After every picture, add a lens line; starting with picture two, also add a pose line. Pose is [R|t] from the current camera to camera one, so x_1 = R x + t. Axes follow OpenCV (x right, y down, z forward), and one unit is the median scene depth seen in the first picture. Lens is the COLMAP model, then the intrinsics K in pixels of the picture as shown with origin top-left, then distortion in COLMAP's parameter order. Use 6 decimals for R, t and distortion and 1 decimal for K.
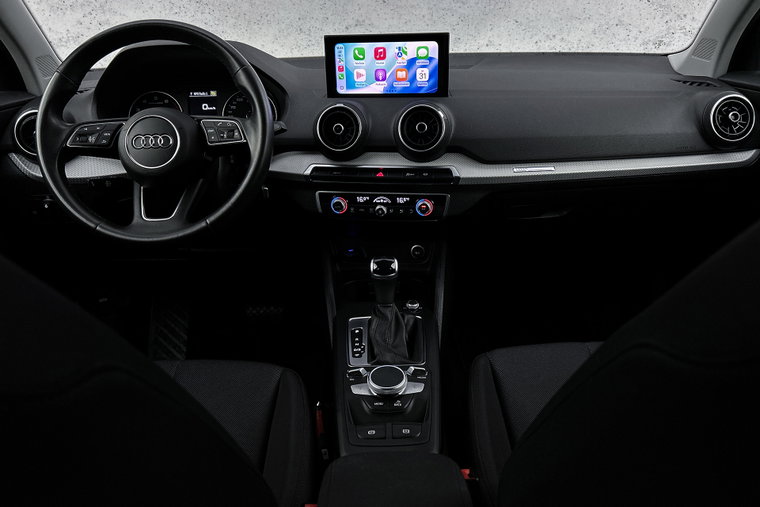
lens RADIAL K [[575.3, 0, 380.0], [0, 575.3, 253.5], [0, 0, 1]] dist [0.074523, -0.098486]
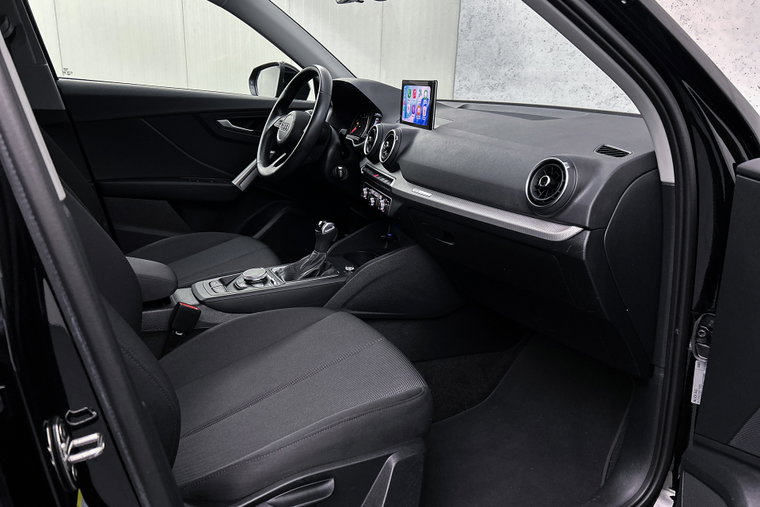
lens RADIAL K [[575.3, 0, 380.0], [0, 575.3, 253.5], [0, 0, 1]] dist [0.074523, -0.098486]
pose [[0.458271, 0.297308, -0.837613, 1.210314], [-0.403990, 0.909098, 0.101652, -0.112955], [0.791694, 0.291803, 0.536723, 0.327030]]
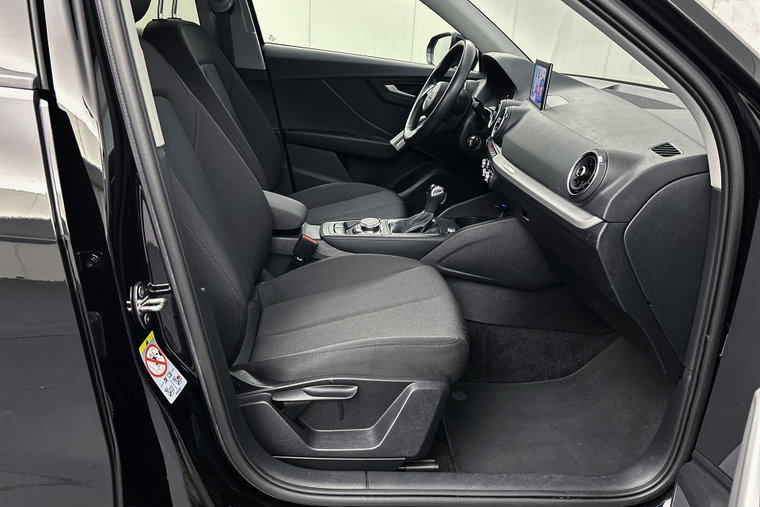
lens RADIAL K [[575.3, 0, 380.0], [0, 575.3, 253.5], [0, 0, 1]] dist [0.074523, -0.098486]
pose [[0.075220, 0.399846, -0.913491, 1.439054], [-0.465177, 0.824368, 0.322532, -0.262425], [0.882016, 0.400674, 0.248009, 0.491794]]
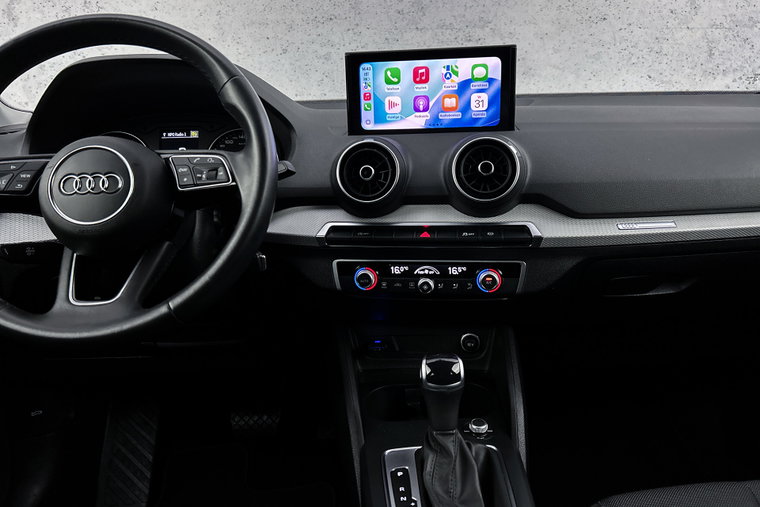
lens RADIAL K [[582.8, 0, 389.3], [0, 582.8, 251.2], [0, 0, 1]] dist [0.066544, -0.106801]
pose [[0.999597, -0.008369, 0.027120, -0.063280], [0.012100, 0.990010, -0.140477, -0.017389], [-0.025674, 0.140749, 0.989712, 0.293915]]
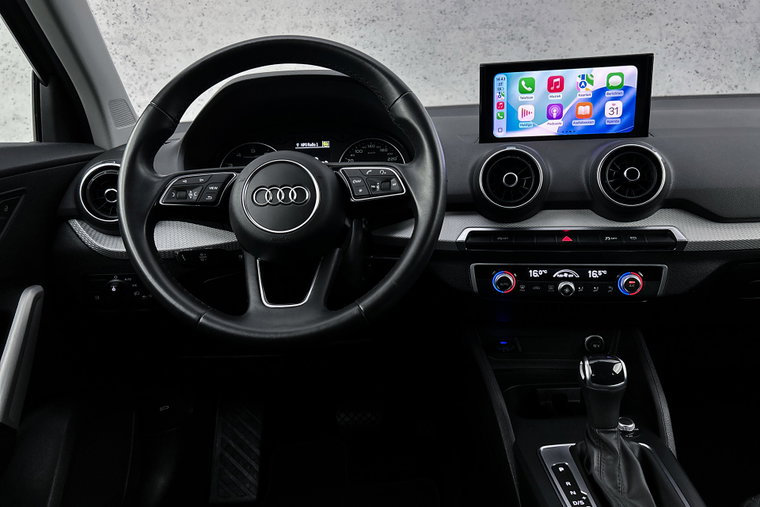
lens RADIAL K [[582.8, 0, 389.3], [0, 582.8, 251.2], [0, 0, 1]] dist [0.066544, -0.106801]
pose [[0.999748, -0.013325, -0.018039, -0.210301], [0.010697, 0.990280, -0.138676, -0.021732], [0.019711, 0.138448, 0.990174, 0.260955]]
